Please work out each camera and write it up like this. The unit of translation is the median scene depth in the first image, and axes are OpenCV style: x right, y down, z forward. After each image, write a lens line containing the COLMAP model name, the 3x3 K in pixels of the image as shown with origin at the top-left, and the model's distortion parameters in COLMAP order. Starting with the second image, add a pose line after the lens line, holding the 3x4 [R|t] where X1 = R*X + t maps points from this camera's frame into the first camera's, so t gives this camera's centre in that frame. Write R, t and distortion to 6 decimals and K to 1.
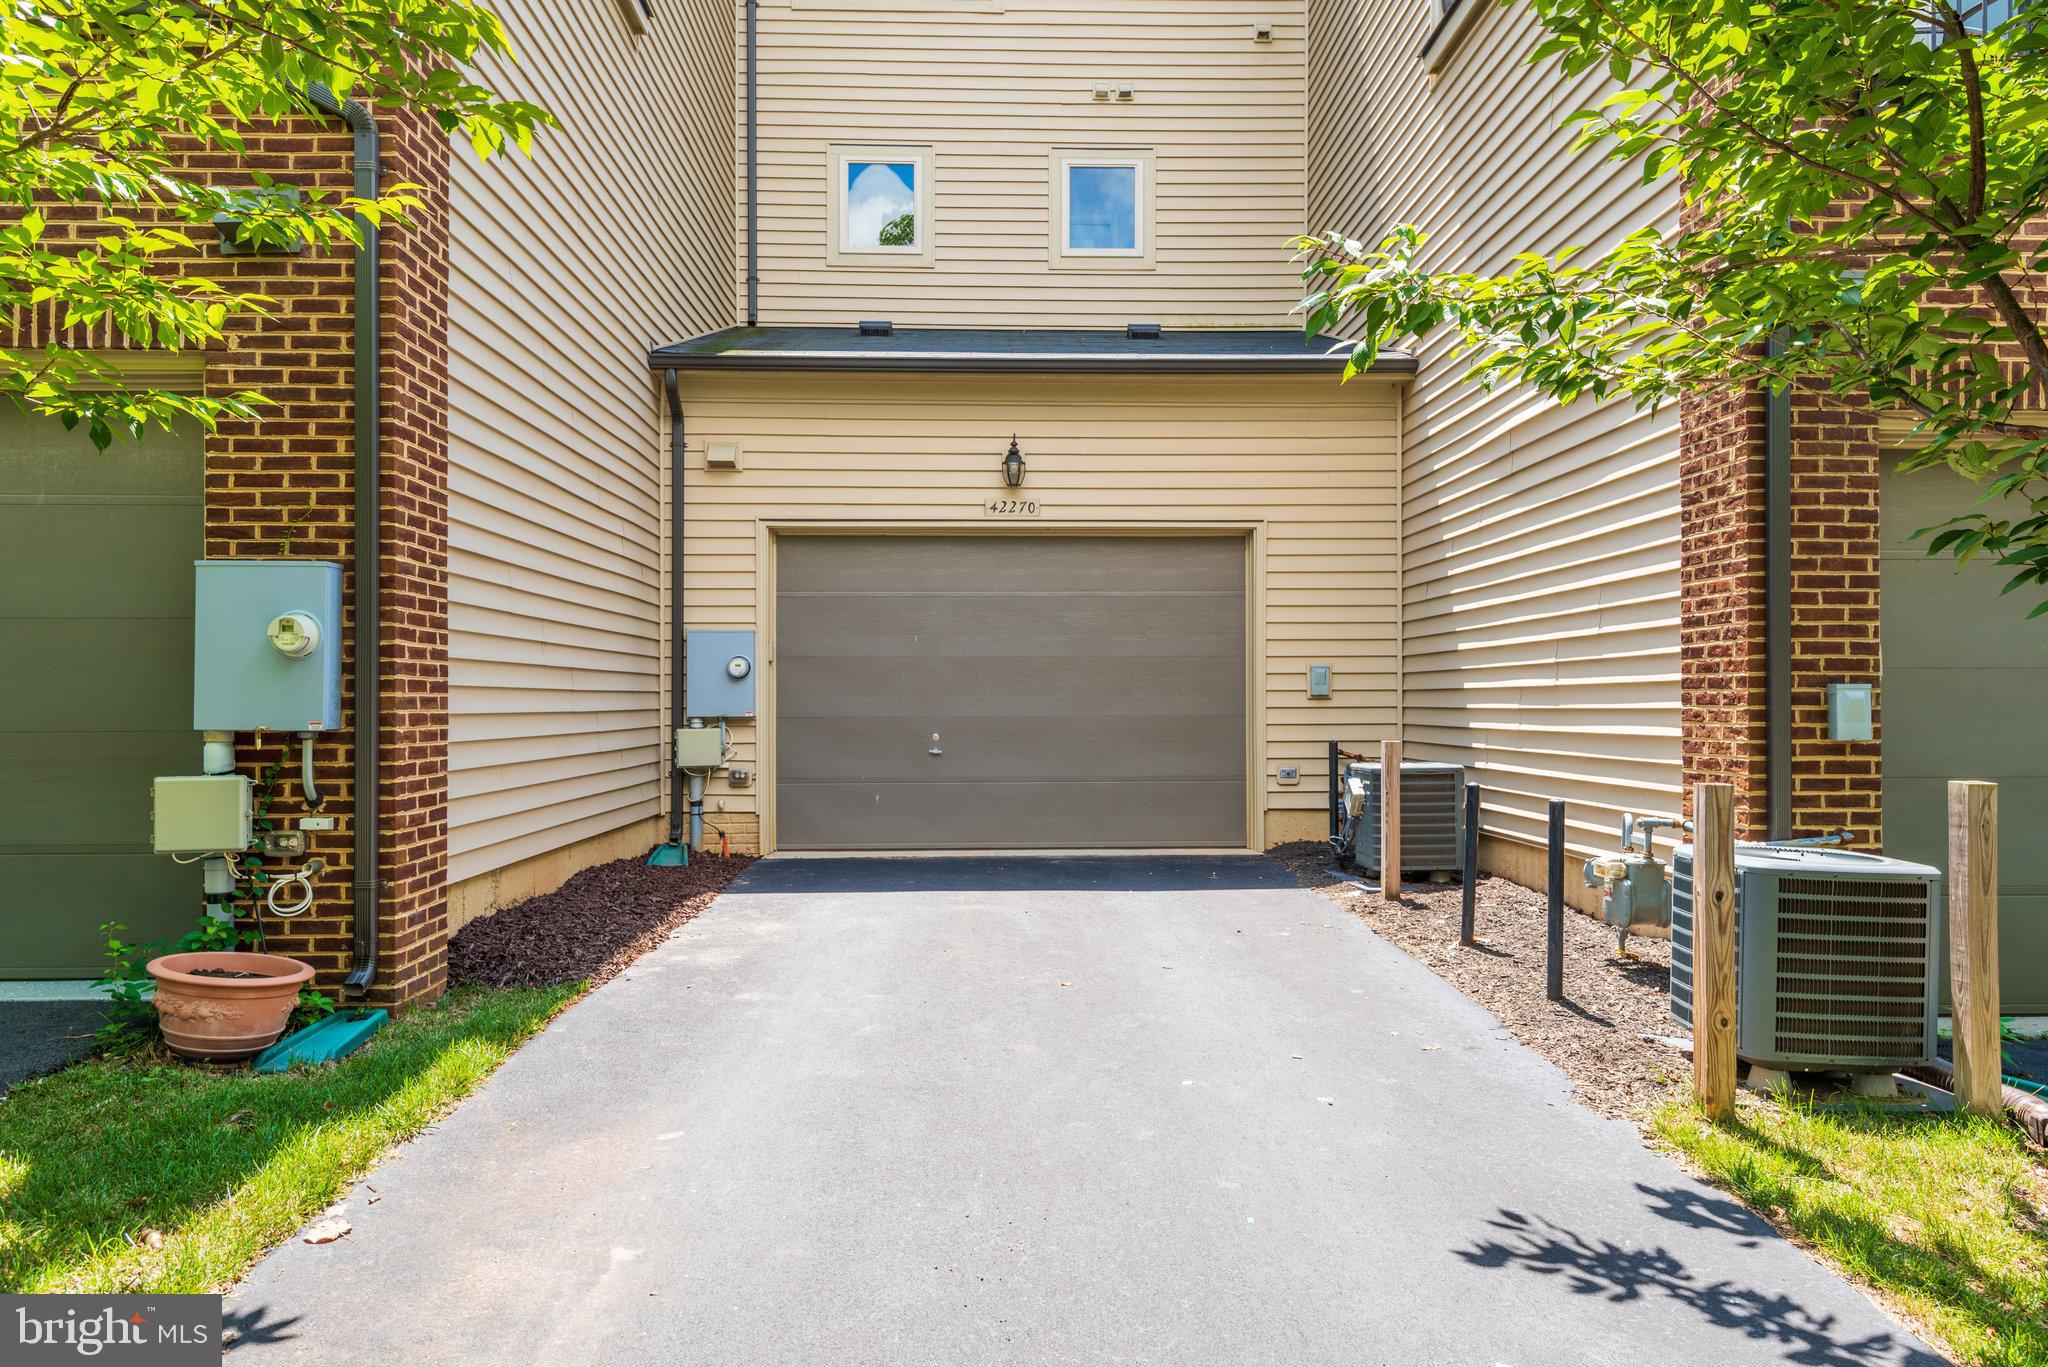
lens RADIAL K [[1549.5, 0, 1048.8], [0, 1549.5, 680.7], [0, 0, 1]] dist [0.077704, -0.001911]
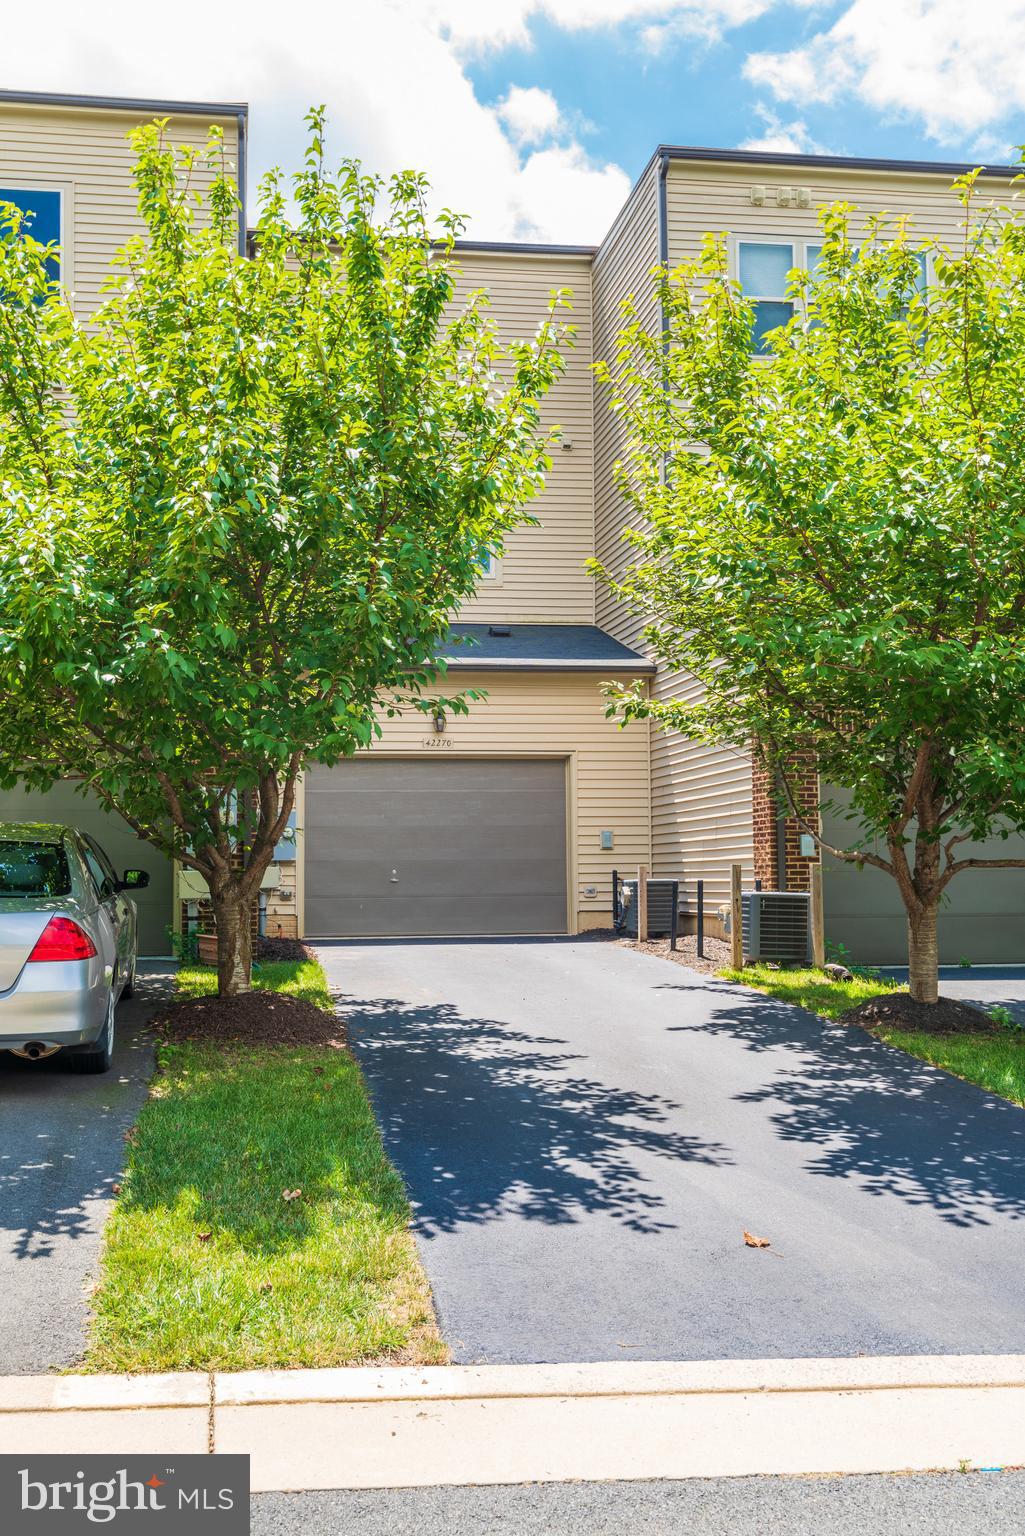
lens RADIAL K [[1551.9, 0, 505.3], [0, 1551.9, 792.0], [0, 0, 1]] dist [0.061872, -0.003525]
pose [[0.993731, -0.000230, 0.111793, -0.154508], [0.004747, 0.999183, -0.040133, 0.017959], [-0.111692, 0.040412, 0.992921, -0.832595]]
